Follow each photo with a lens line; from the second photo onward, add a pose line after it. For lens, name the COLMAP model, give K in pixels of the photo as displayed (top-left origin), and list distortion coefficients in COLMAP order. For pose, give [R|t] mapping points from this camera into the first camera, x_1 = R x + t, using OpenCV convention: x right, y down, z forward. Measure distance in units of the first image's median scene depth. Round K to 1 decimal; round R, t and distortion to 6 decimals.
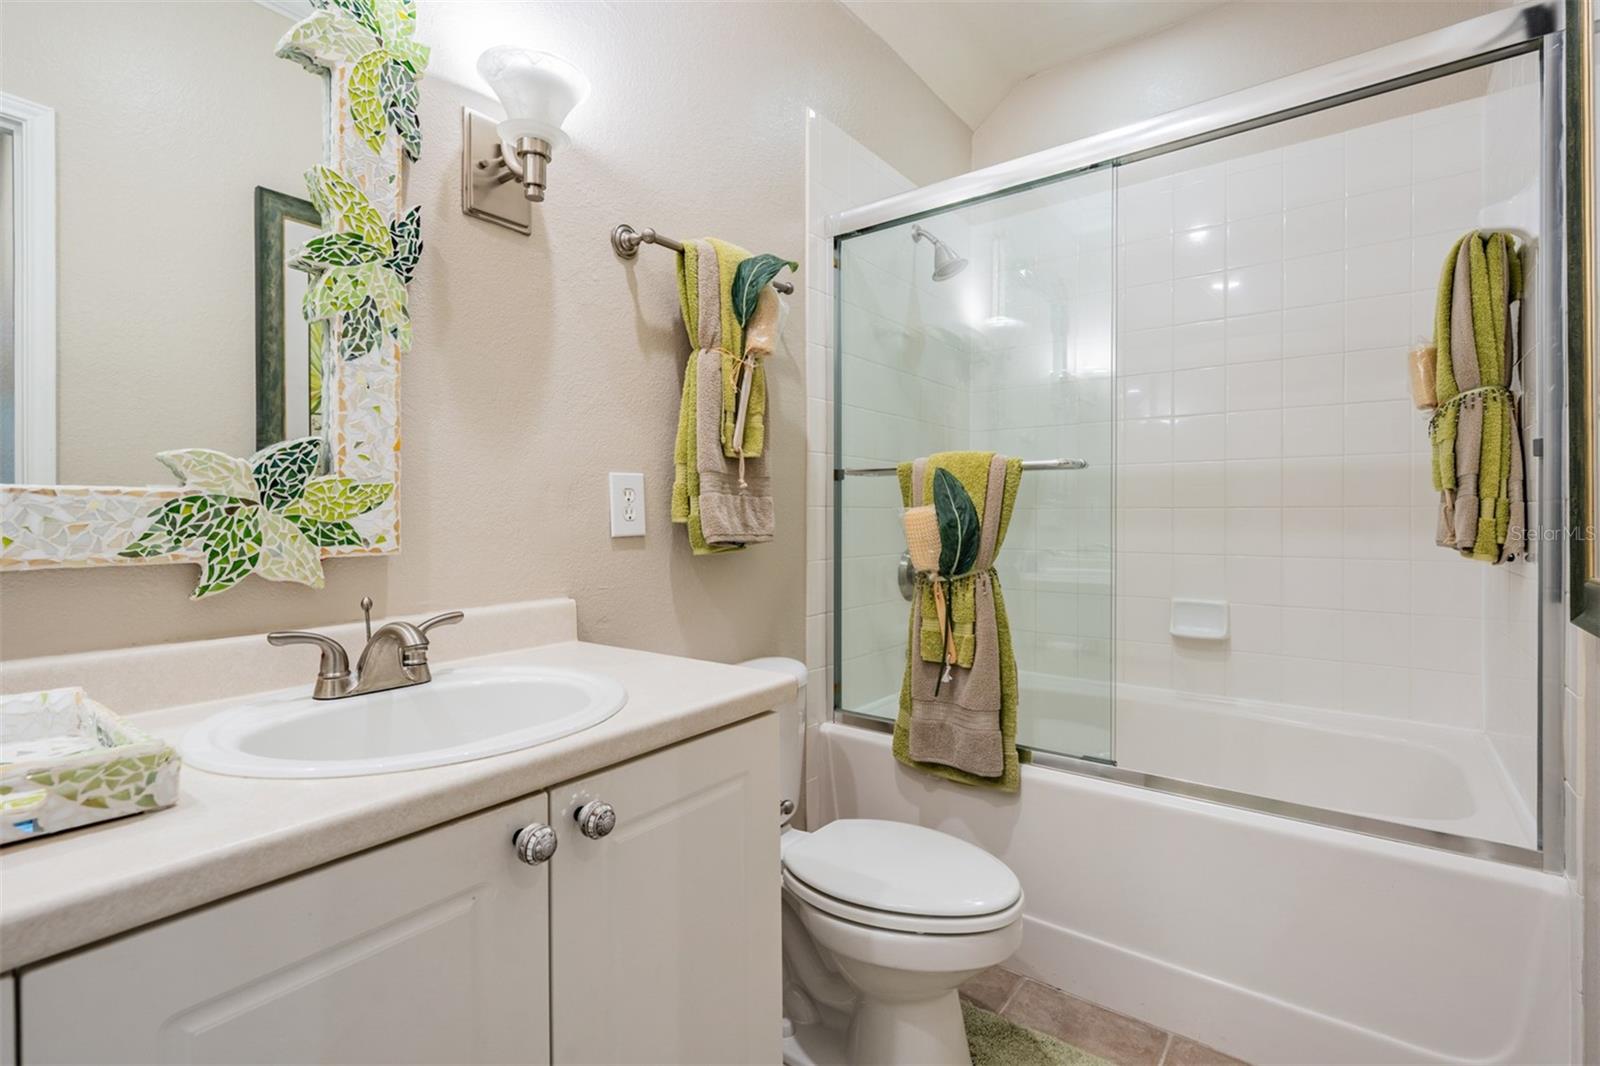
lens RADIAL K [[718.1, 0, 794.0], [0, 718.1, 516.3], [0, 0, 1]] dist [0.001486, -0.000010]
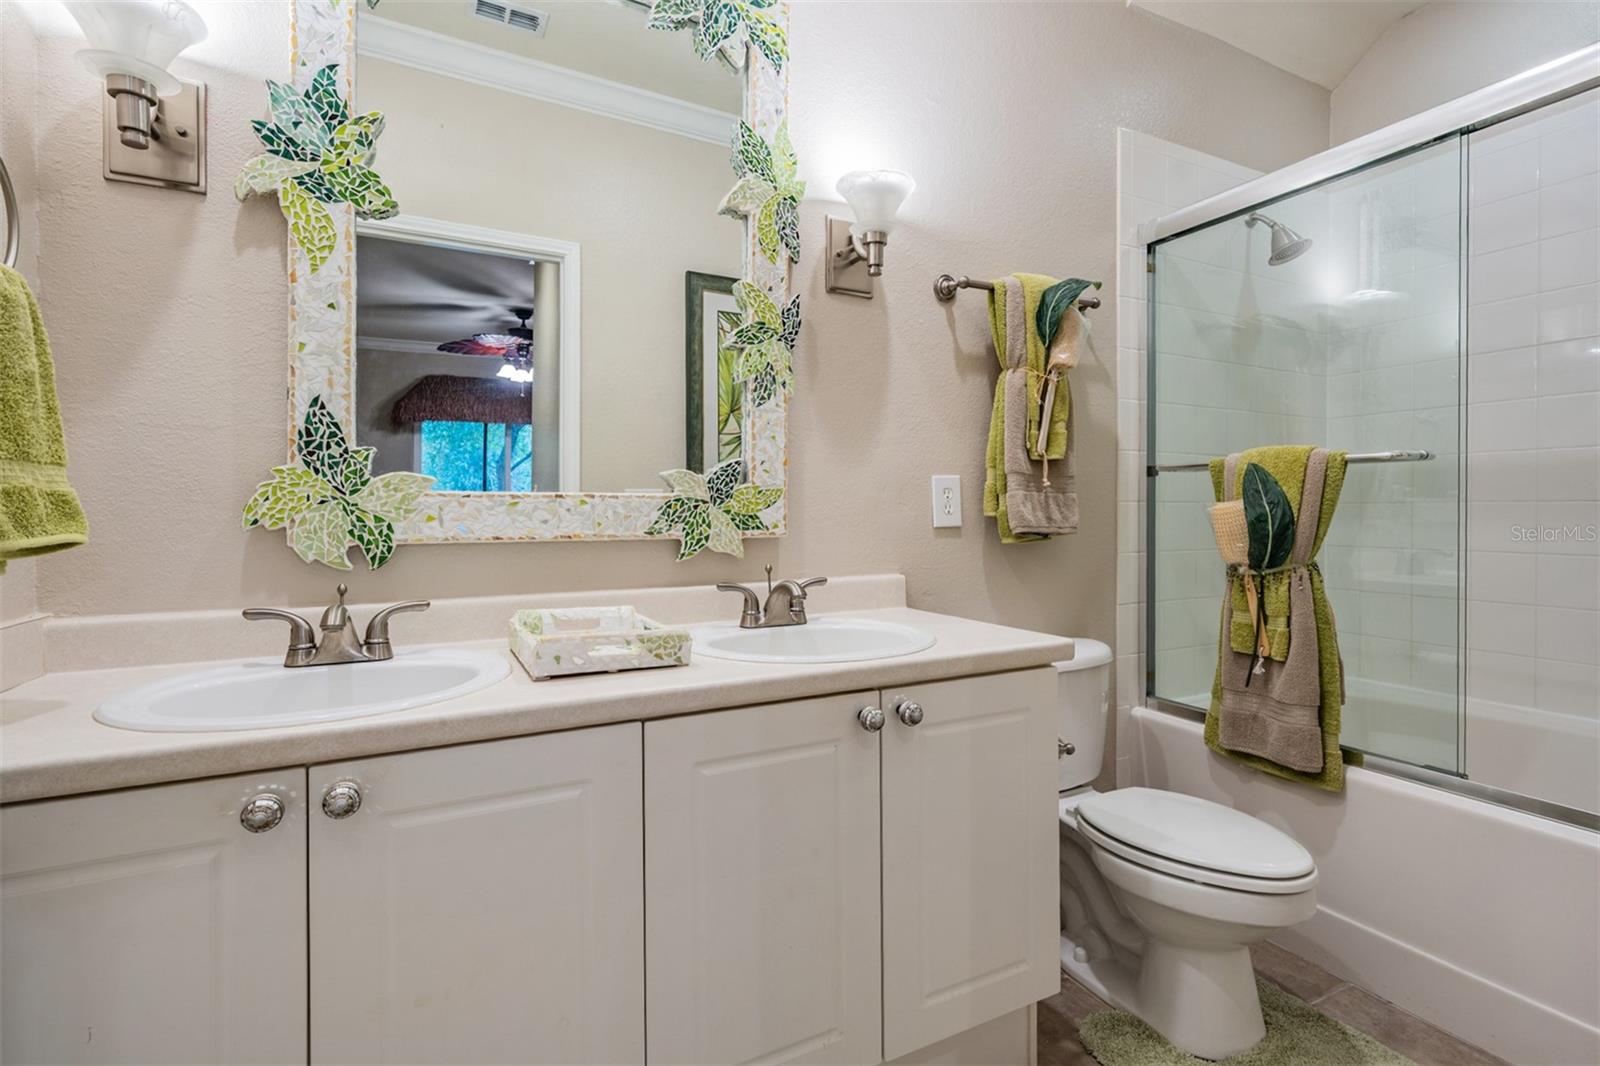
lens RADIAL K [[718.1, 0, 794.0], [0, 718.1, 516.3], [0, 0, 1]] dist [0.001486, -0.000010]
pose [[0.892538, 0.003358, -0.450960, 0.087805], [-0.000445, 0.999978, 0.006567, 0.001429], [0.450972, -0.005661, 0.892520, -0.213362]]
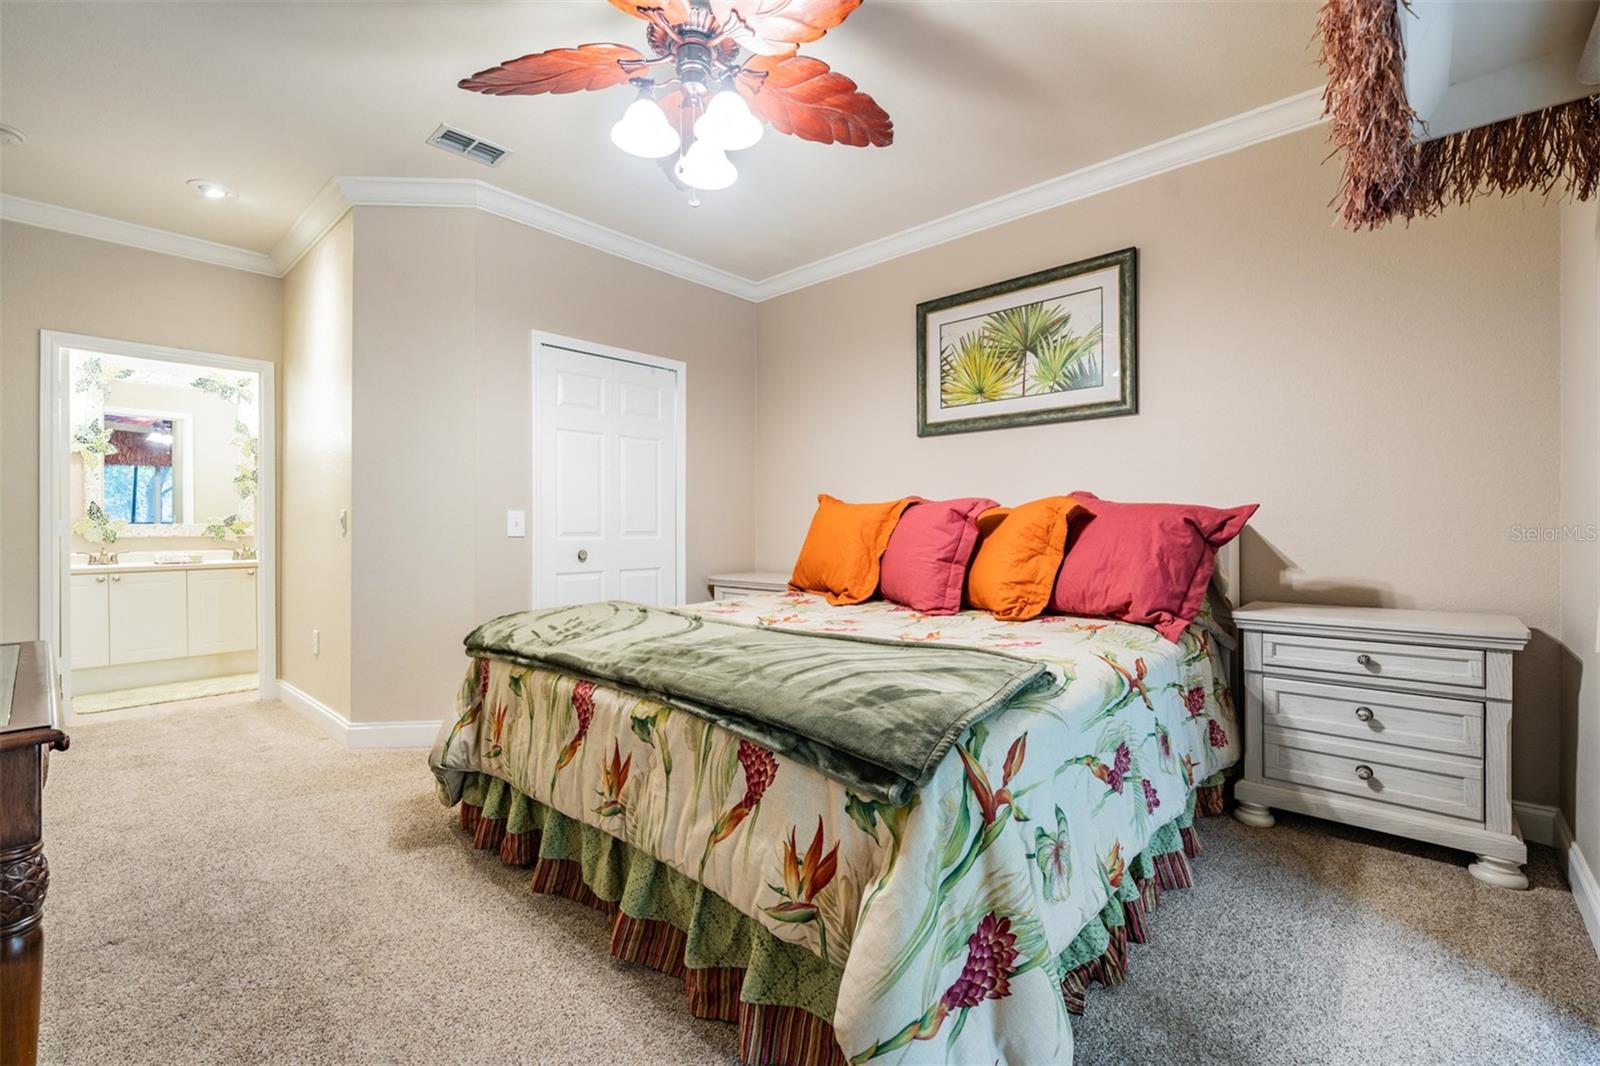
lens RADIAL K [[690.4, 0, 800.0], [0, 690.4, 533.0], [0, 0, 1]] dist [-0.000315, -0.000070]
pose [[0.995052, -0.001155, -0.099346, 2.795624], [0.002058, 0.999958, 0.008985, -0.003656], [0.099331, -0.009145, 0.995012, -2.571706]]
